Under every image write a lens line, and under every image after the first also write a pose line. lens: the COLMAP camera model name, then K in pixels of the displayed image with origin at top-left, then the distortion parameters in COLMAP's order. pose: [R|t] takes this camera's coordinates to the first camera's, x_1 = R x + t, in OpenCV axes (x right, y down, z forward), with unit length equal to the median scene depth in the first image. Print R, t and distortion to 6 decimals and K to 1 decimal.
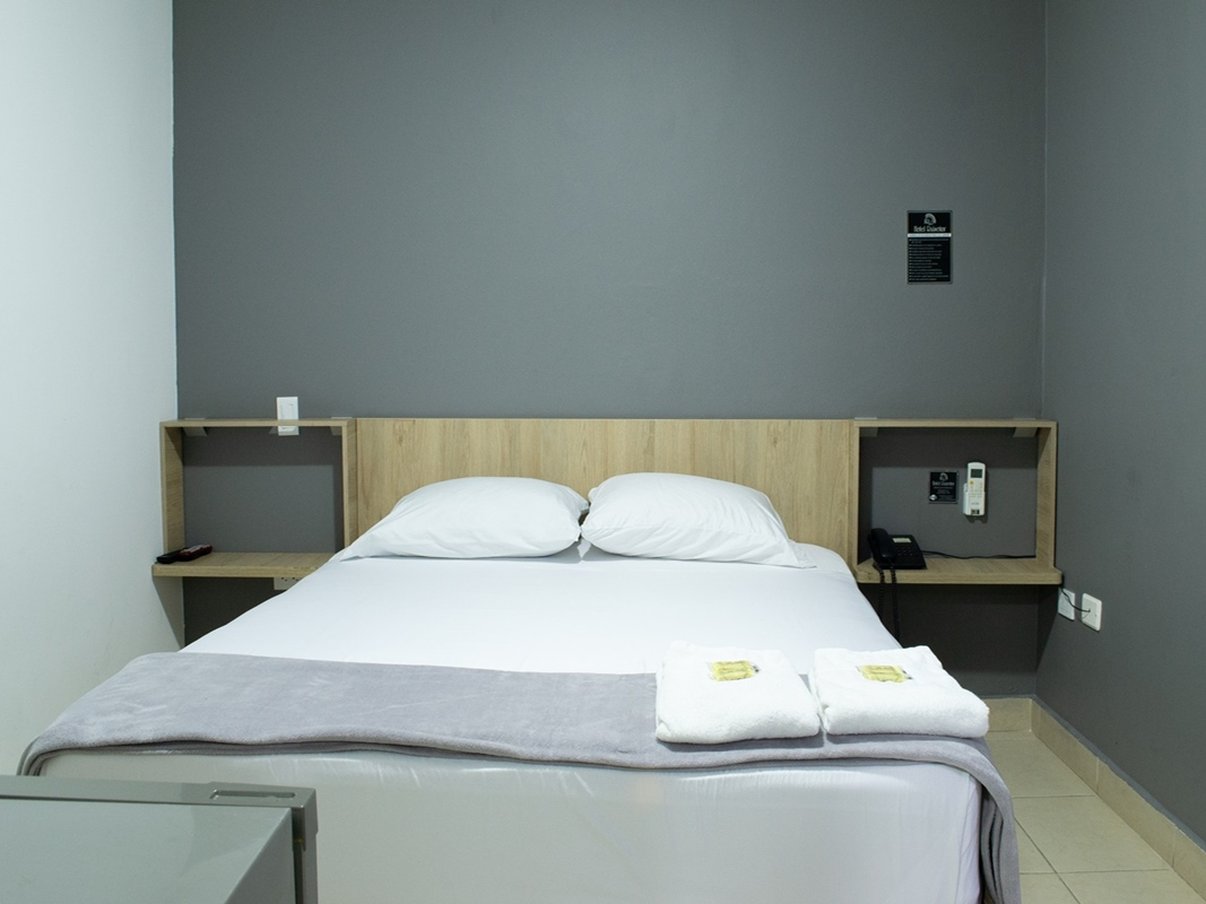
lens RADIAL K [[1064.7, 0, 603.0], [0, 1064.7, 416.7], [0, 0, 1]] dist [-0.078841, 0.012158]
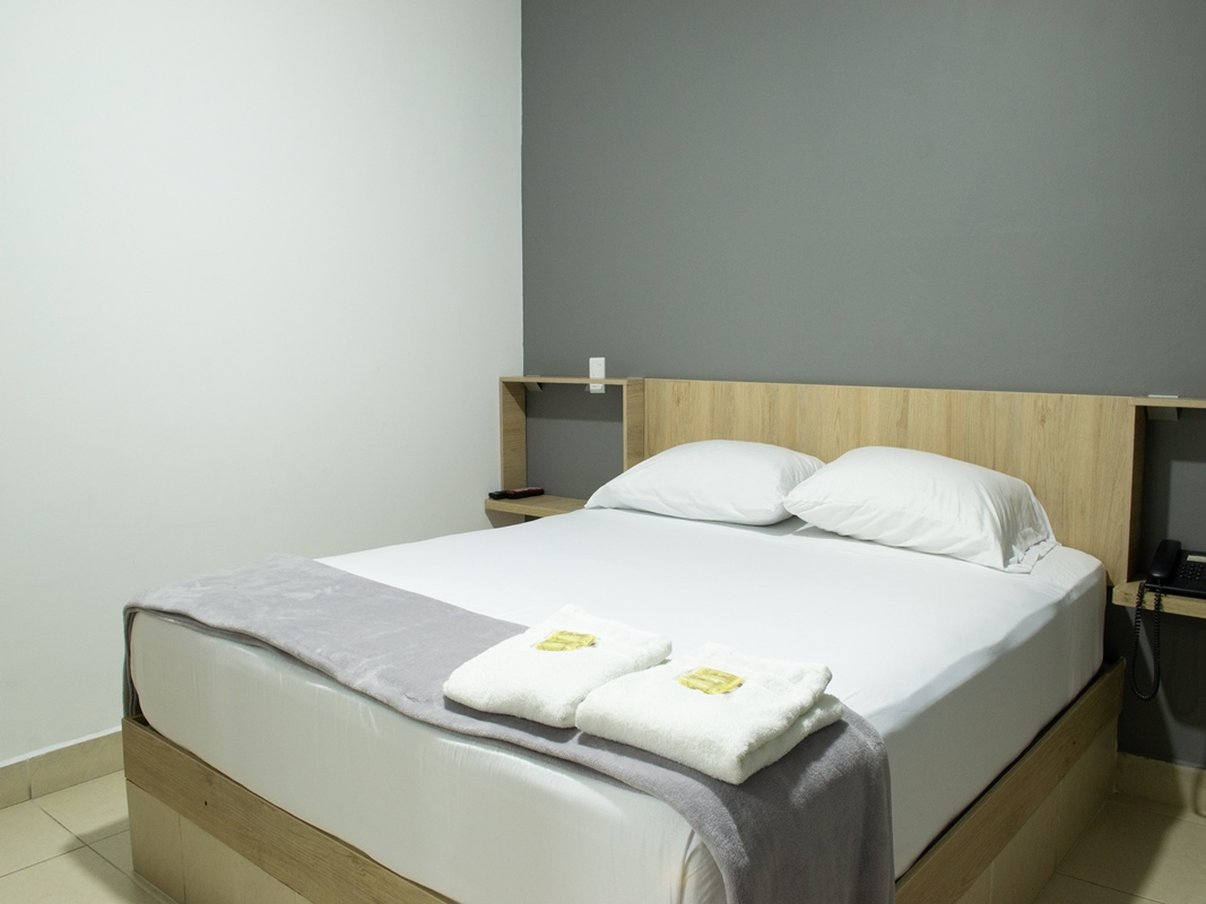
lens RADIAL K [[998.7, 0, 587.8], [0, 998.7, 433.7], [0, 0, 1]] dist [-0.076000, 0.011170]
pose [[0.807878, 0.061048, -0.586179, 0.318155], [-0.042753, 0.998071, 0.045021, 0.014548], [0.587796, -0.011310, 0.808930, 0.177113]]
